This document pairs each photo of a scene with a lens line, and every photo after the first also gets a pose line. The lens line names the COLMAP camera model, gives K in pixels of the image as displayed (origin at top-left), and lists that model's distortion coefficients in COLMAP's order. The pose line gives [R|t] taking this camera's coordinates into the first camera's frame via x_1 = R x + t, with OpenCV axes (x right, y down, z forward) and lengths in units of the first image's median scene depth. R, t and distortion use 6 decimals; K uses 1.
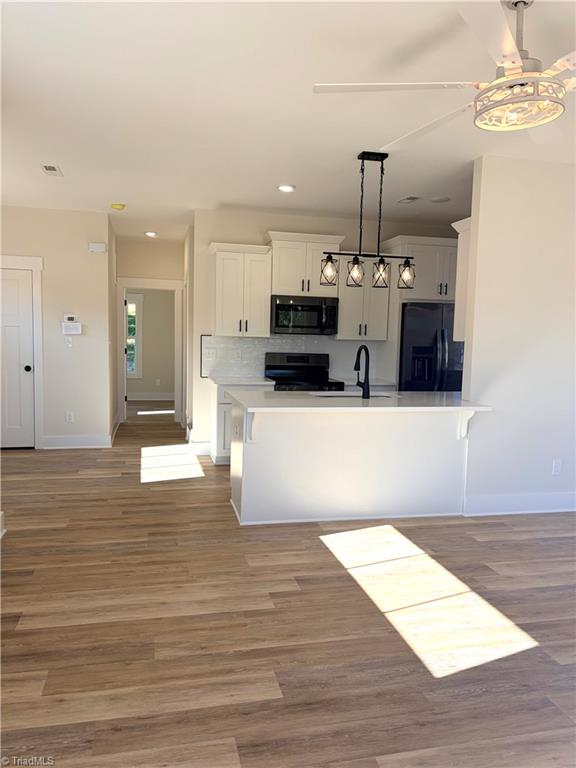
lens RADIAL K [[577.0, 0, 288.0], [0, 577.0, 384.0], [0, 0, 1]] dist [0.008991, 0.001542]
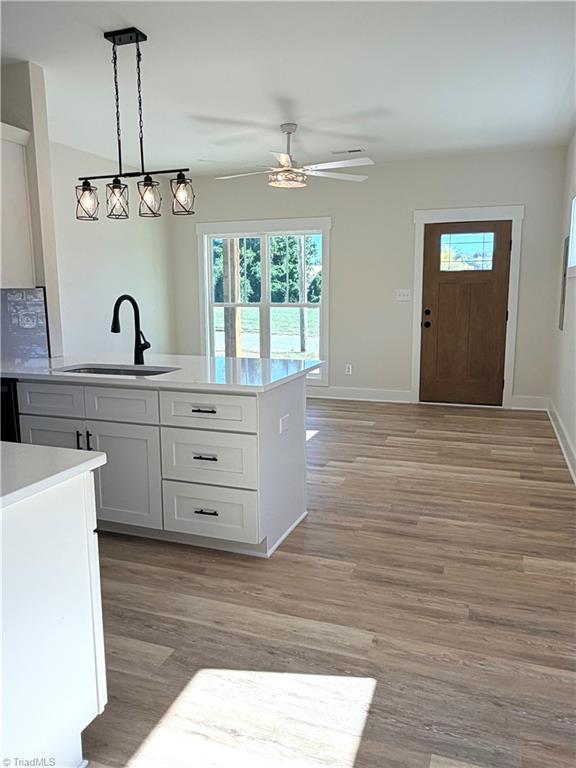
lens RADIAL K [[573.1, 0, 288.0], [0, 573.1, 384.0], [0, 0, 1]] dist [-0.005158, -0.001734]
pose [[-0.835114, -0.106104, 0.539747, -0.564353], [0.032921, 0.969822, 0.241583, -0.160189], [-0.549092, 0.219518, -0.806418, 1.900197]]
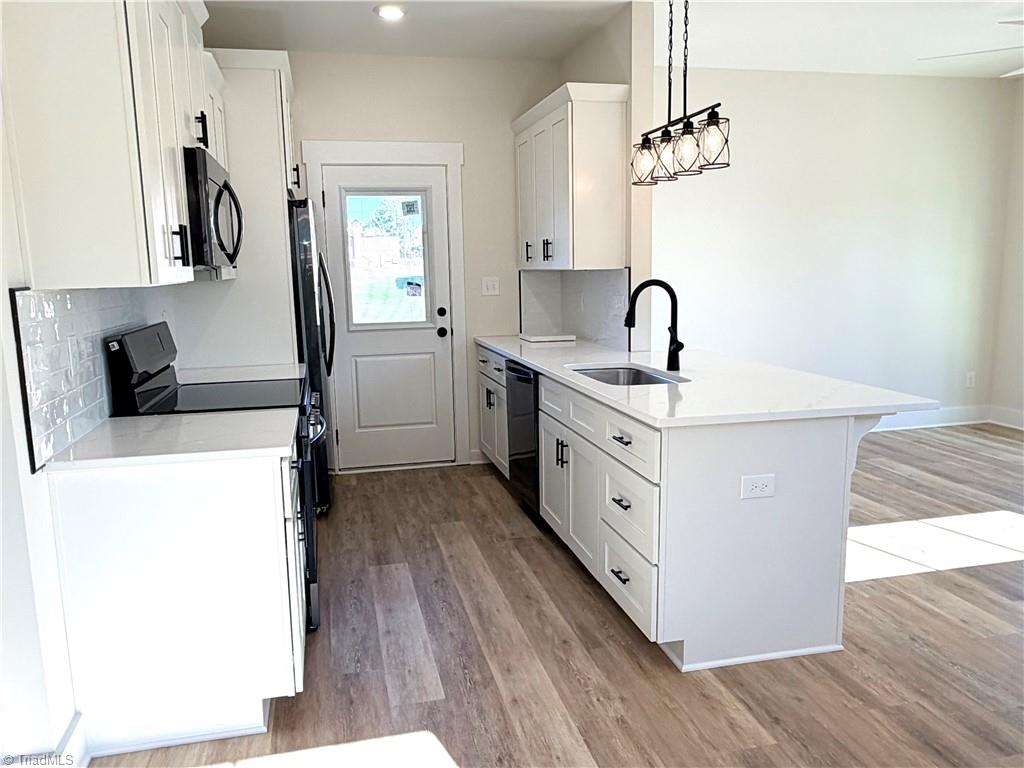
lens RADIAL K [[774.0, 0, 512.0], [0, 774.0, 384.0], [0, 0, 1]] dist [0.010449, 0.003191]
pose [[-0.003081, -0.174800, 0.984599, -0.811146], [0.103554, 0.979254, 0.174176, -0.144345], [-0.994619, 0.102496, 0.015084, 1.444903]]
